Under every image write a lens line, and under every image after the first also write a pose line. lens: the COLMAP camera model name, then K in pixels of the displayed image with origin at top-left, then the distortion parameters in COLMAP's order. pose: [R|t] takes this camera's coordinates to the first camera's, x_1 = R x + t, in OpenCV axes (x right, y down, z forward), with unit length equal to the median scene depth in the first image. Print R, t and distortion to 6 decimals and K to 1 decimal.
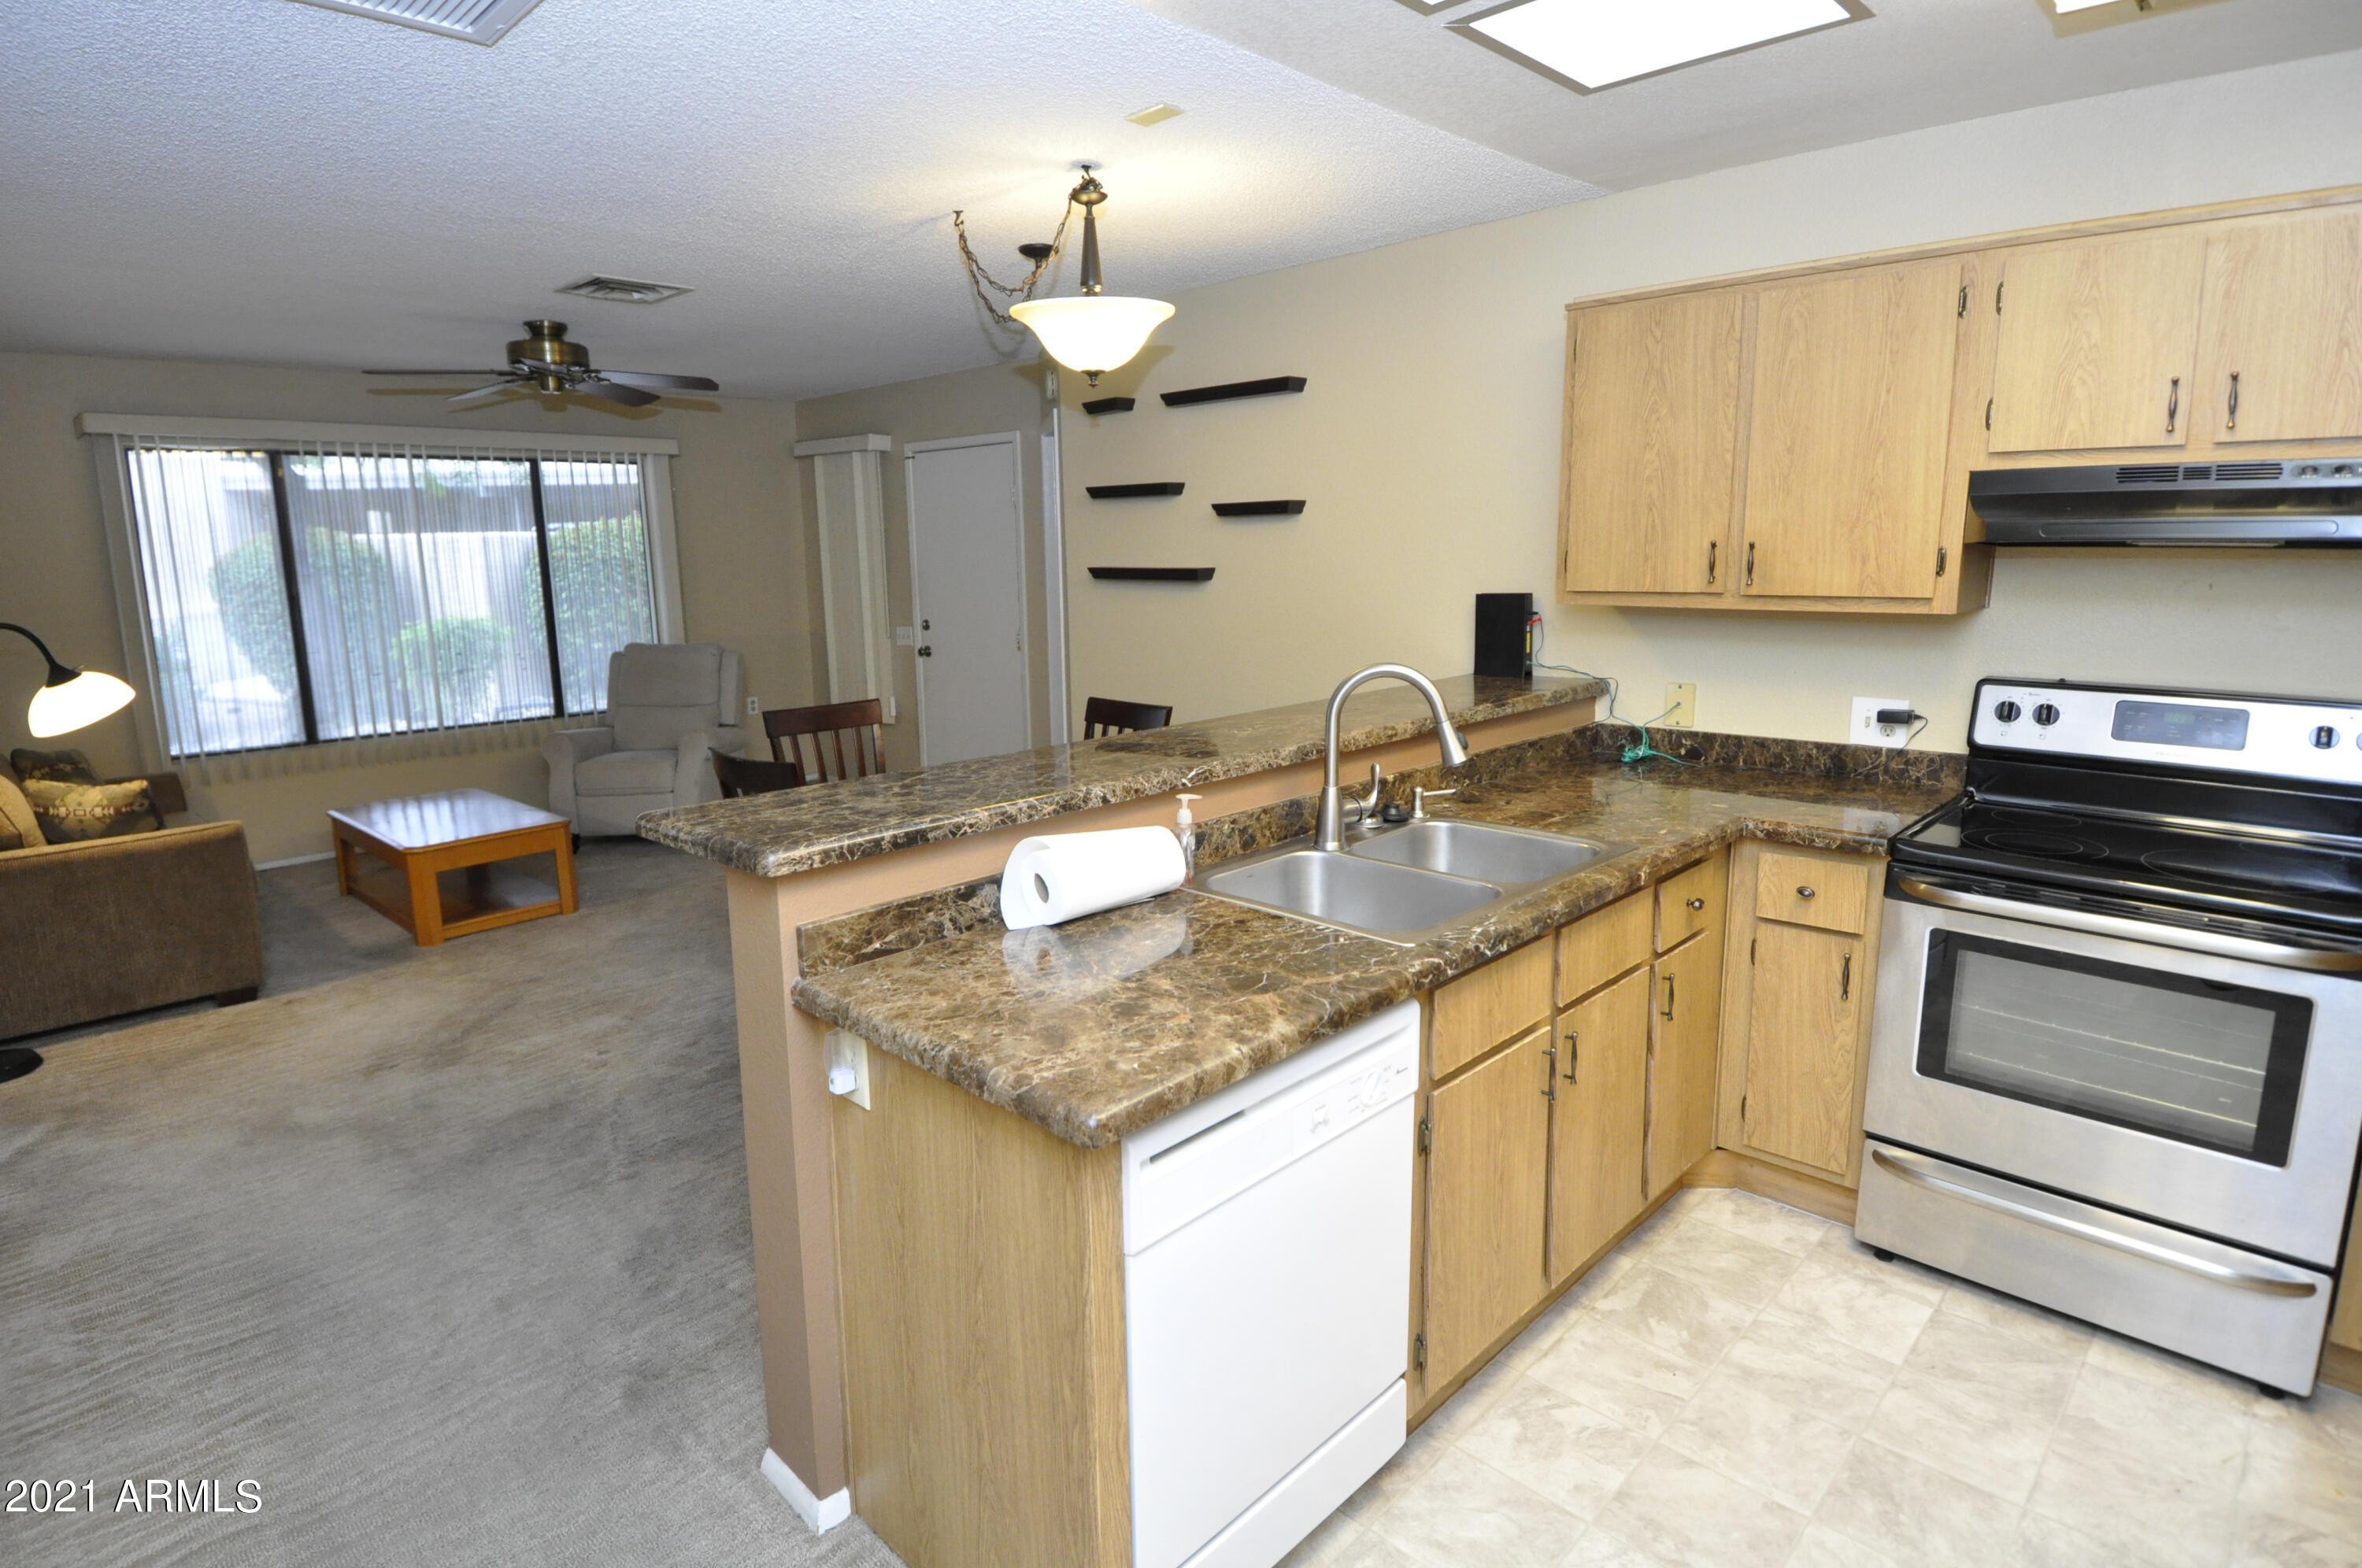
lens RADIAL K [[1223.6, 0, 1142.1], [0, 1223.6, 750.6], [0, 0, 1]] dist [0.052699, -0.057760]
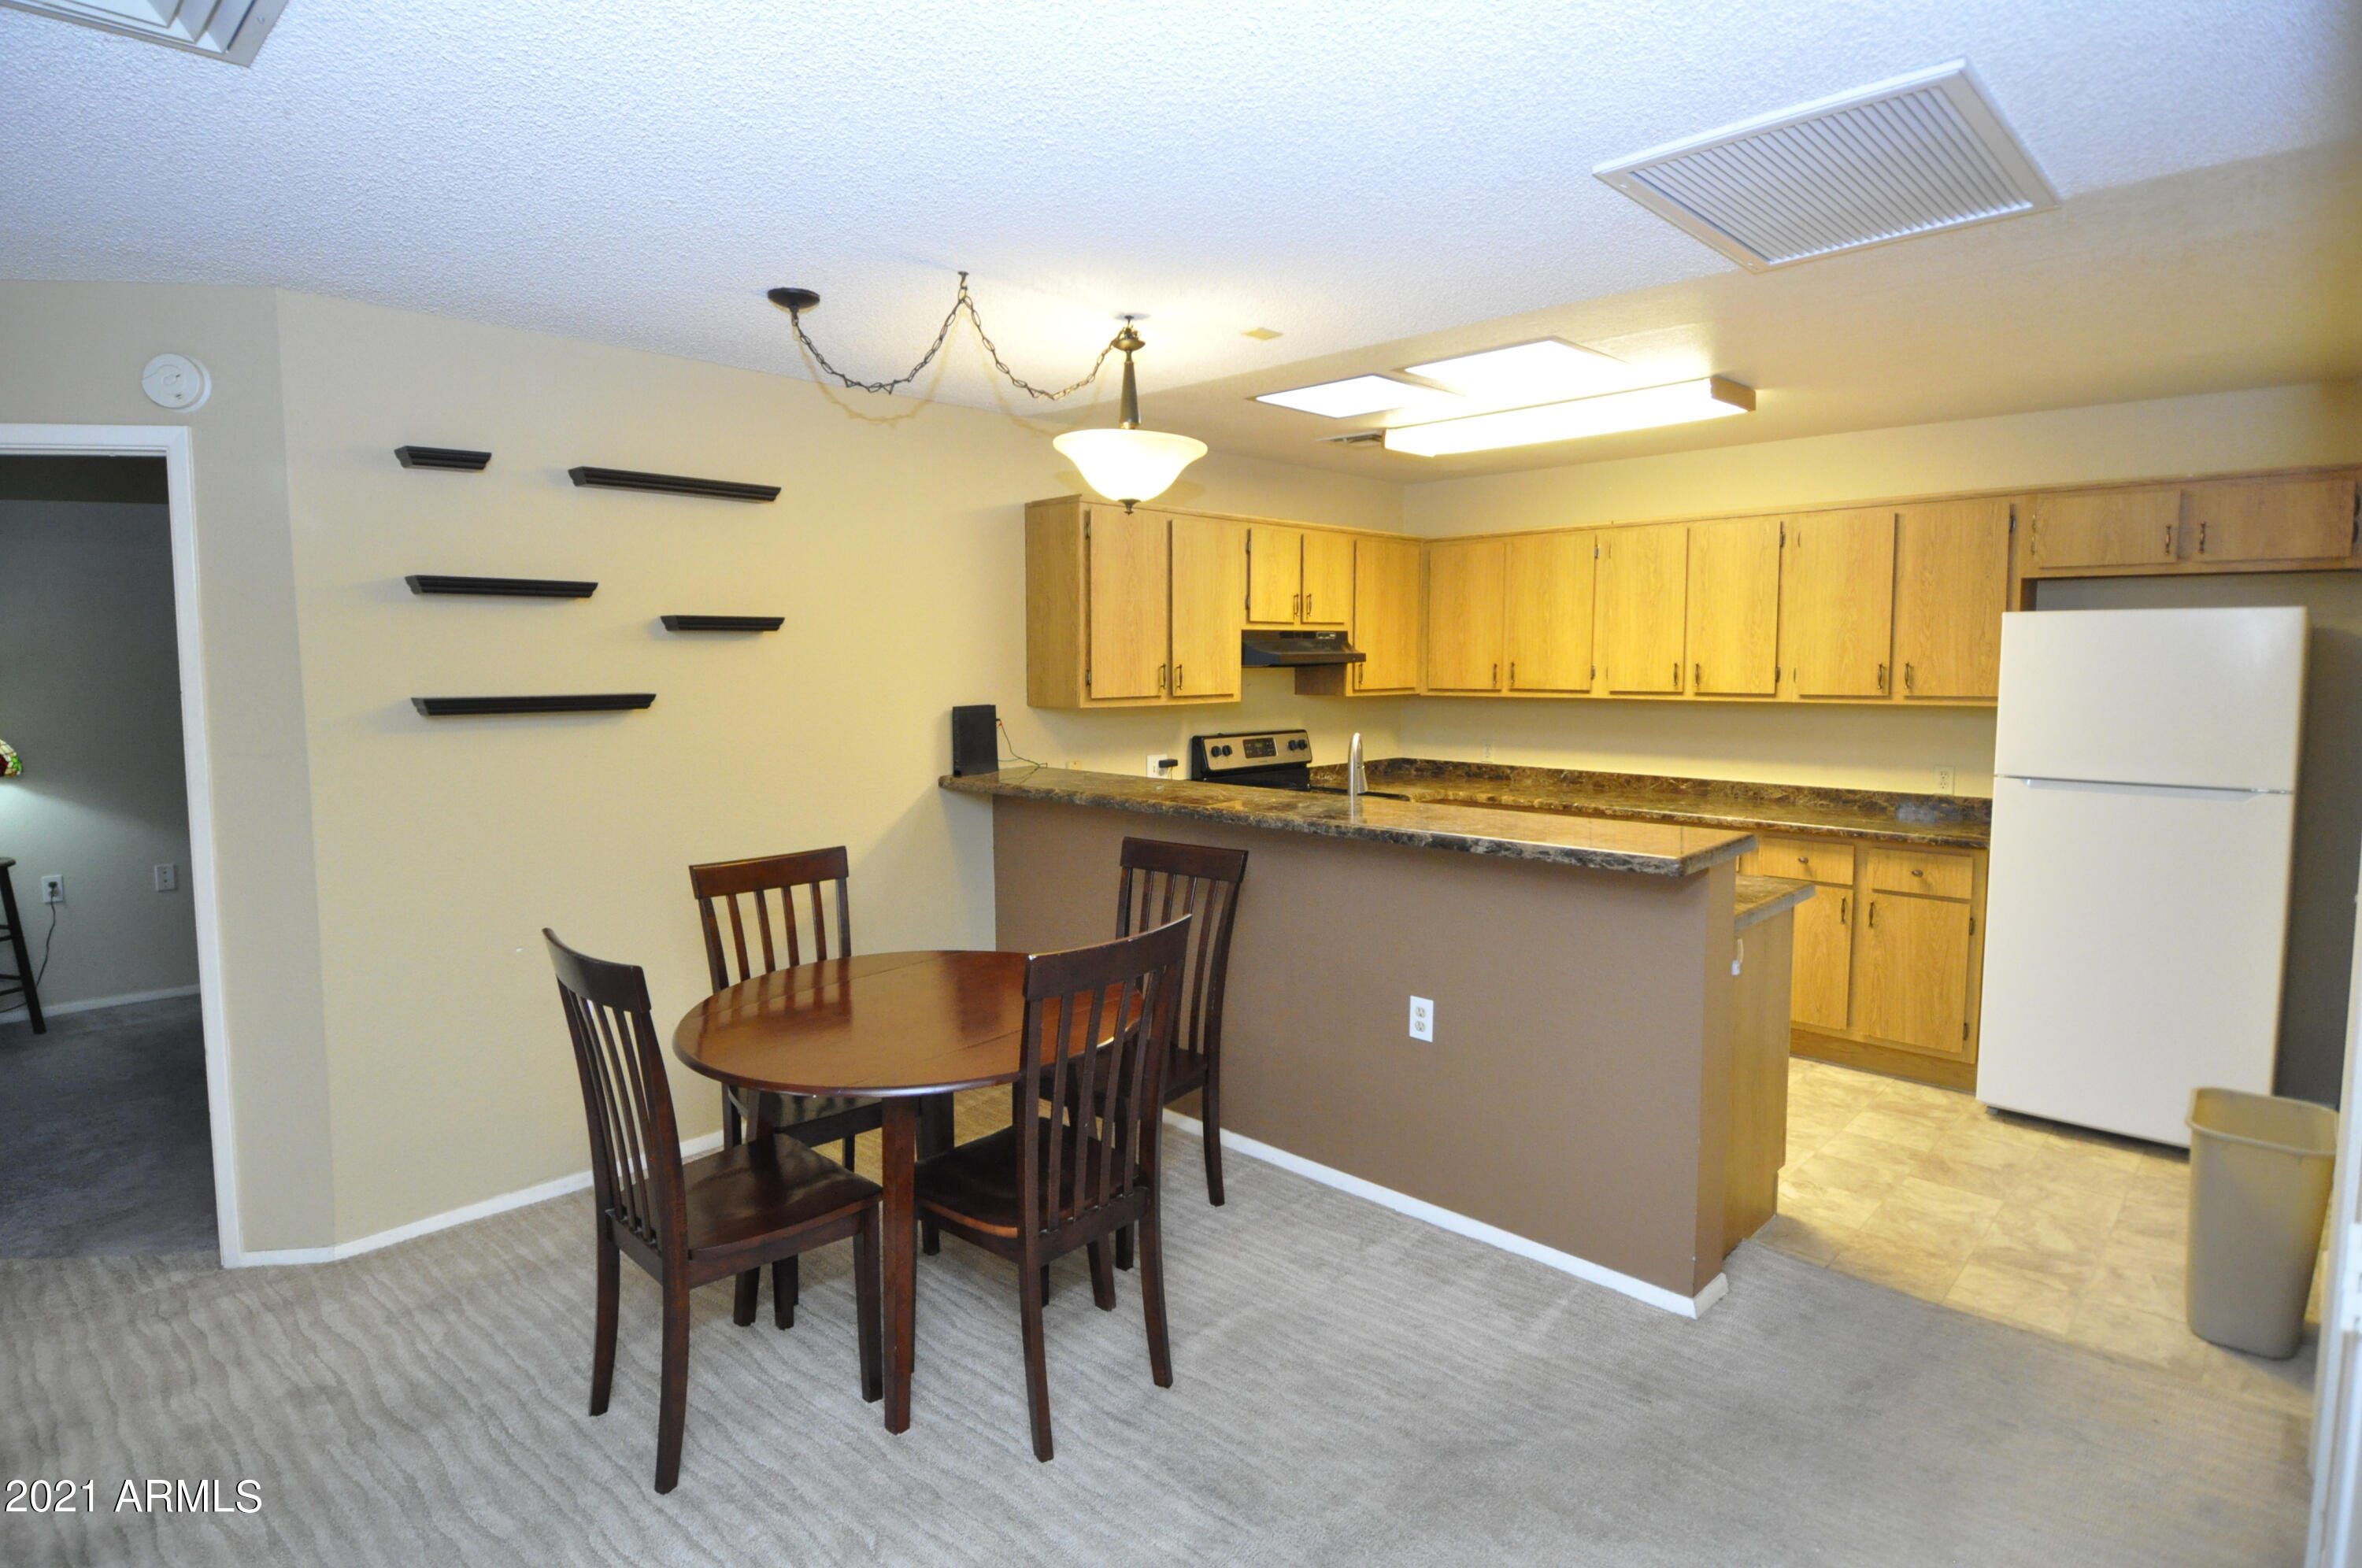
lens RADIAL K [[1223.6, 0, 1142.1], [0, 1223.6, 750.6], [0, 0, 1]] dist [0.052699, -0.057760]
pose [[-0.008461, -0.059073, 0.998218, -1.241145], [0.174599, 0.982832, 0.059642, -0.170711], [-0.984603, 0.174792, 0.001998, 1.131424]]
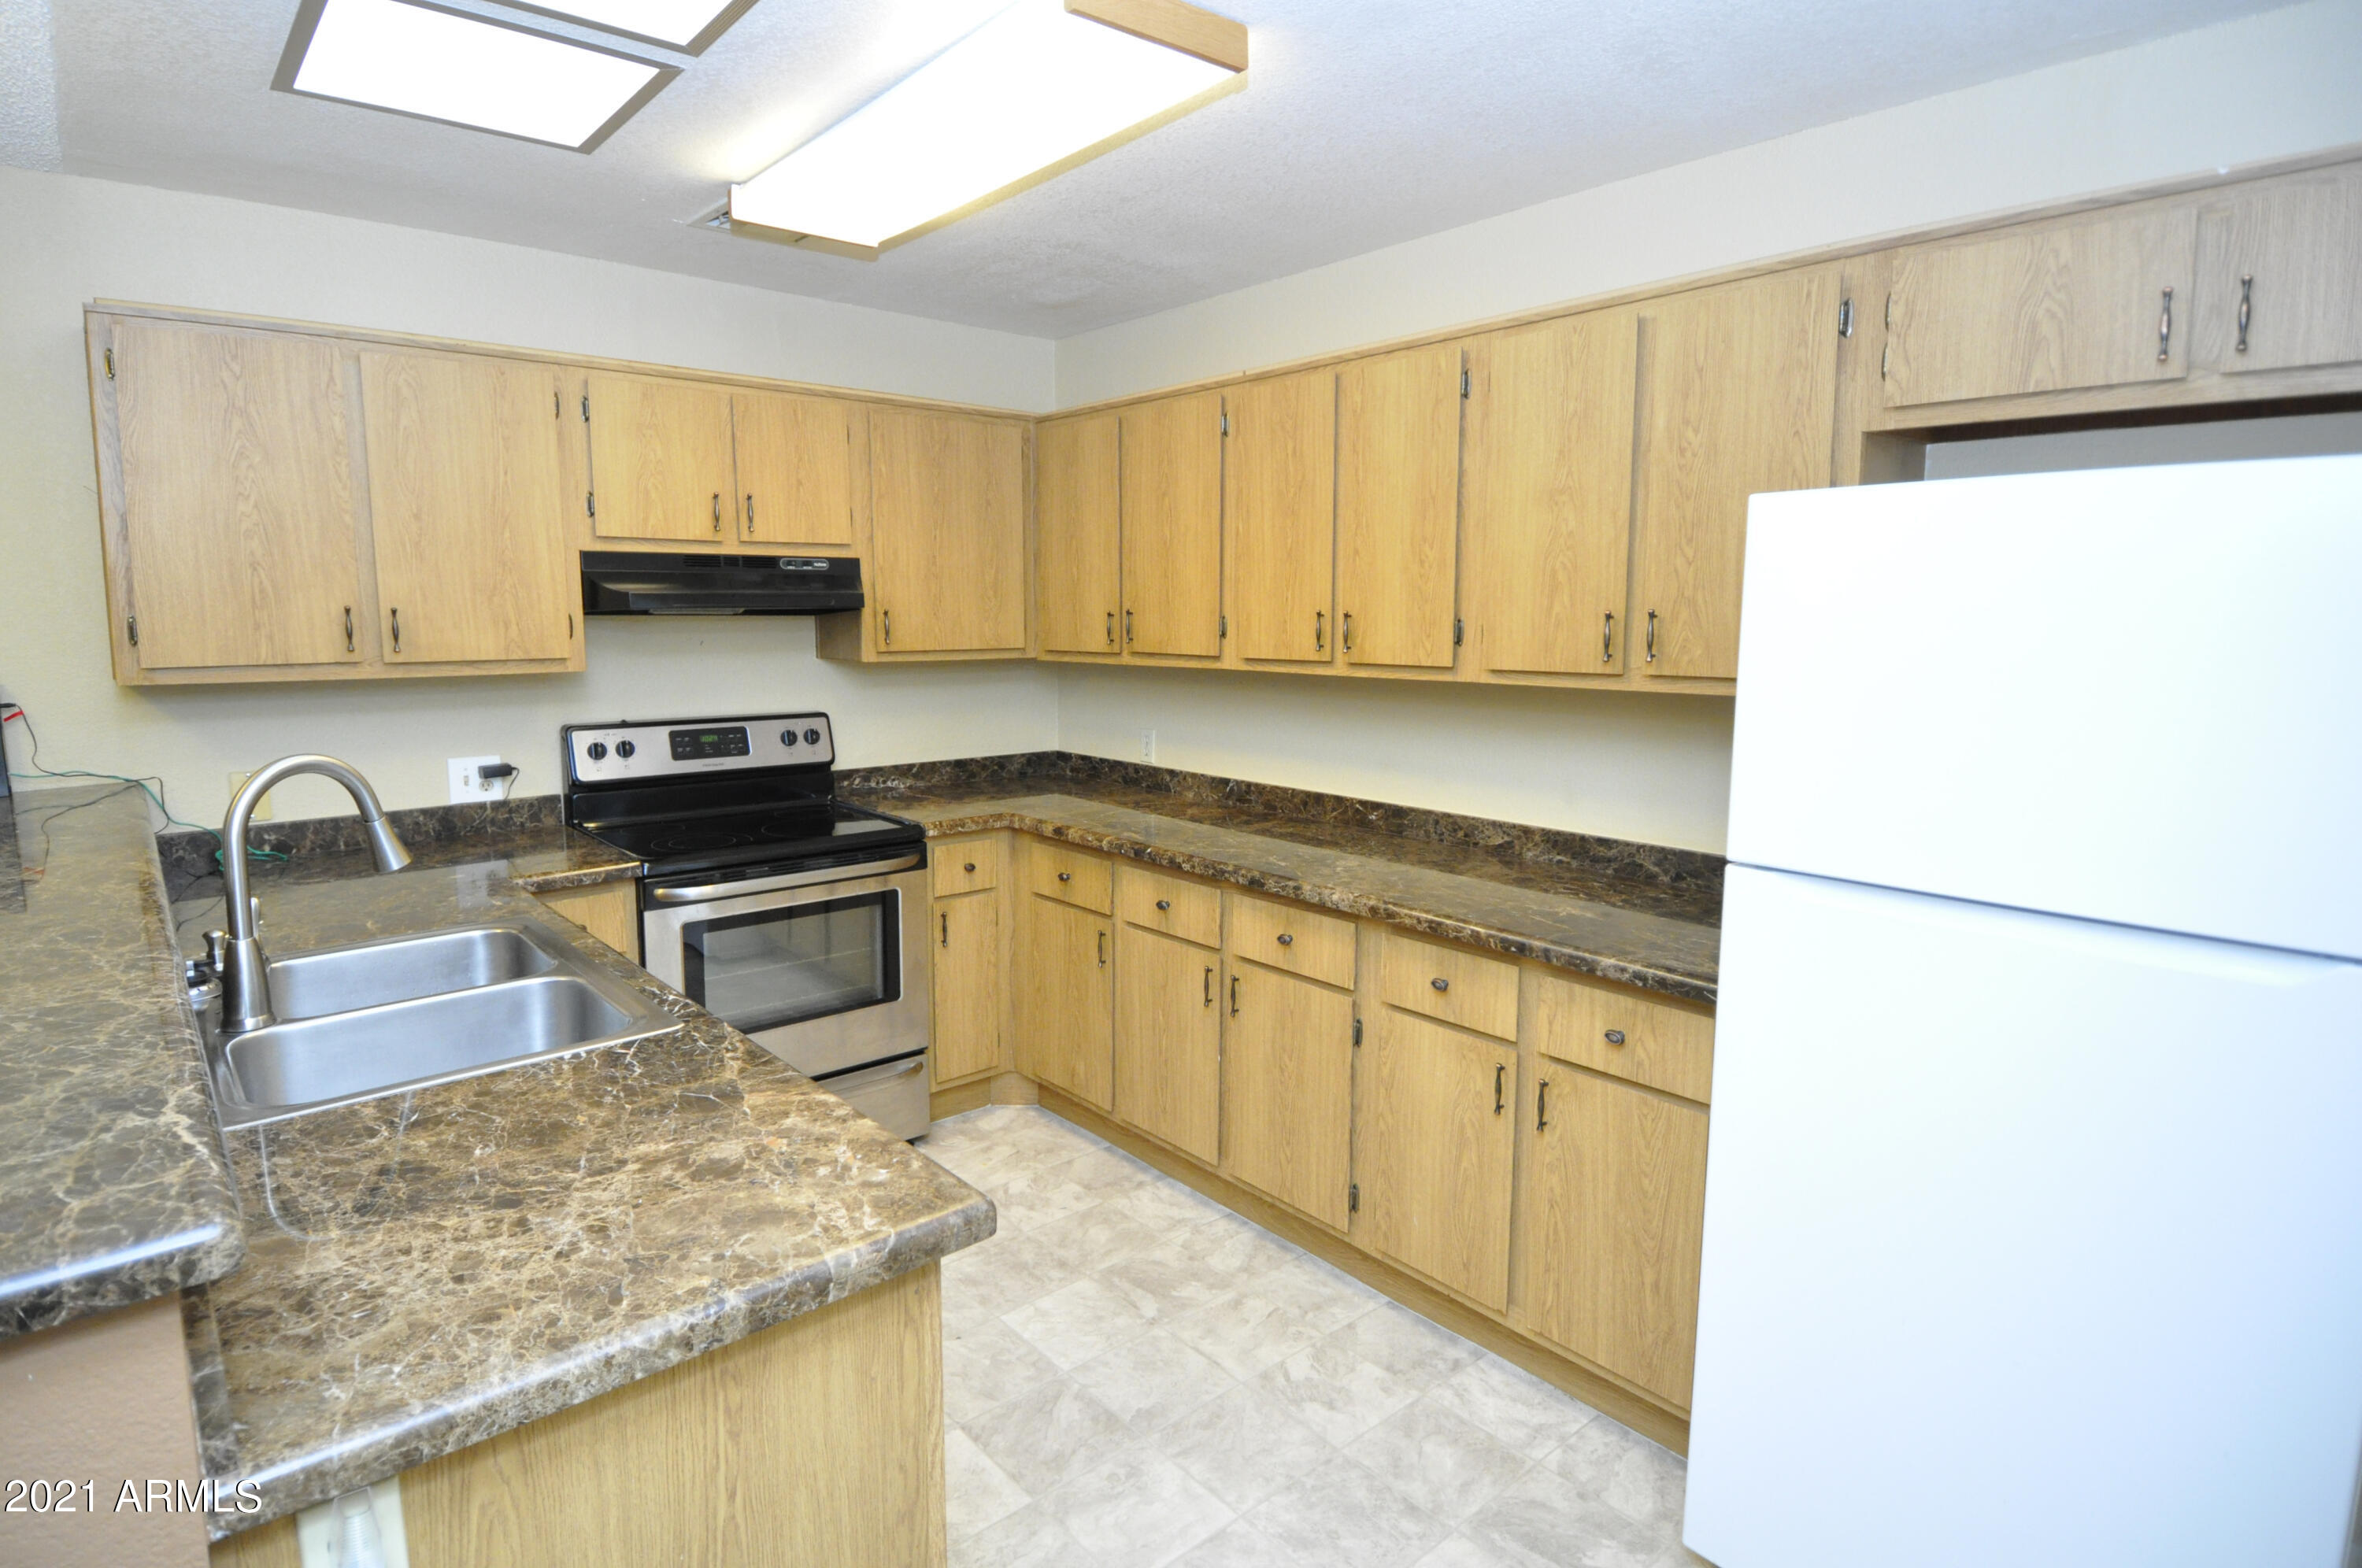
lens RADIAL K [[1223.6, 0, 1142.1], [0, 1223.6, 750.6], [0, 0, 1]] dist [0.052699, -0.057760]
pose [[0.080614, -0.100925, 0.991623, -0.455364], [0.170680, 0.981564, 0.086026, -0.045553], [-0.982023, 0.162316, 0.096354, 0.372428]]
